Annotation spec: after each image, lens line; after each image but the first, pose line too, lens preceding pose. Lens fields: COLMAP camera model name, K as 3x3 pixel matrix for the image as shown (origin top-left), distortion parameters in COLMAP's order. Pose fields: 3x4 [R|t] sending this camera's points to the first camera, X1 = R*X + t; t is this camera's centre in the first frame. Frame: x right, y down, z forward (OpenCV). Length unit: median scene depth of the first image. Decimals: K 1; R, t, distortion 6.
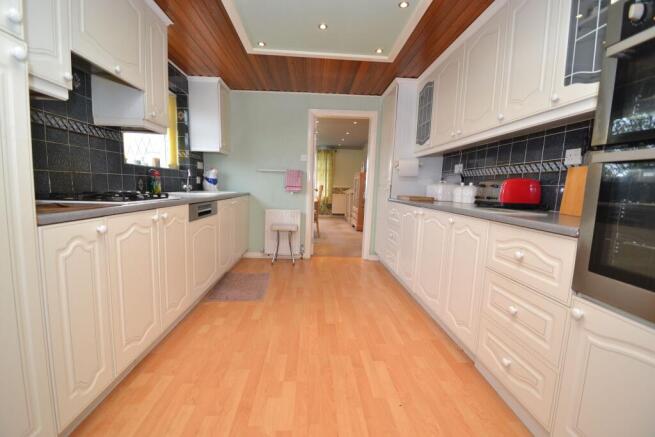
lens RADIAL K [[286.5, 0, 326.3], [0, 286.5, 216.0], [0, 0, 1]] dist [-0.001721, -0.000089]
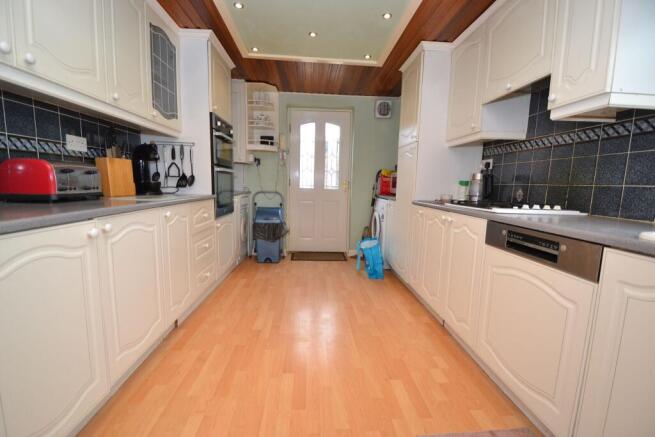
lens RADIAL K [[286.5, 0, 325.1], [0, 286.5, 218.2], [0, 0, 1]] dist [-0.001721, -0.000089]
pose [[-0.998370, -0.056227, -0.009757, -0.053893], [-0.056995, 0.973805, 0.220128, -0.187061], [-0.002876, 0.220325, -0.975422, 1.750436]]
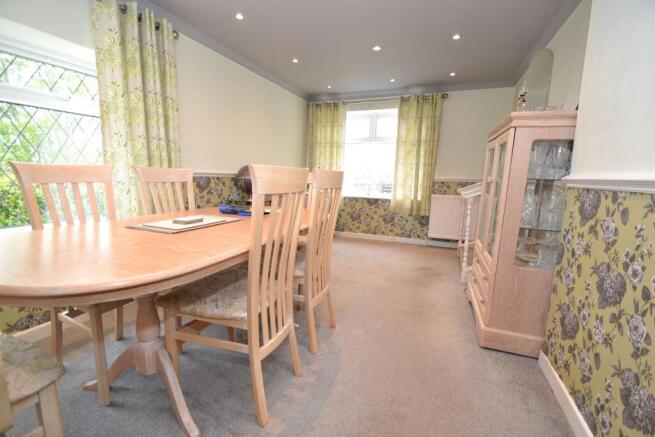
lens RADIAL K [[286.5, 0, 326.3], [0, 286.5, 221.5], [0, 0, 1]] dist [-0.001721, -0.000089]
pose [[0.910766, 0.052973, -0.409510, 0.066646], [-0.033184, 0.997919, 0.055284, -0.062574], [0.411587, -0.036761, 0.910629, 0.599587]]
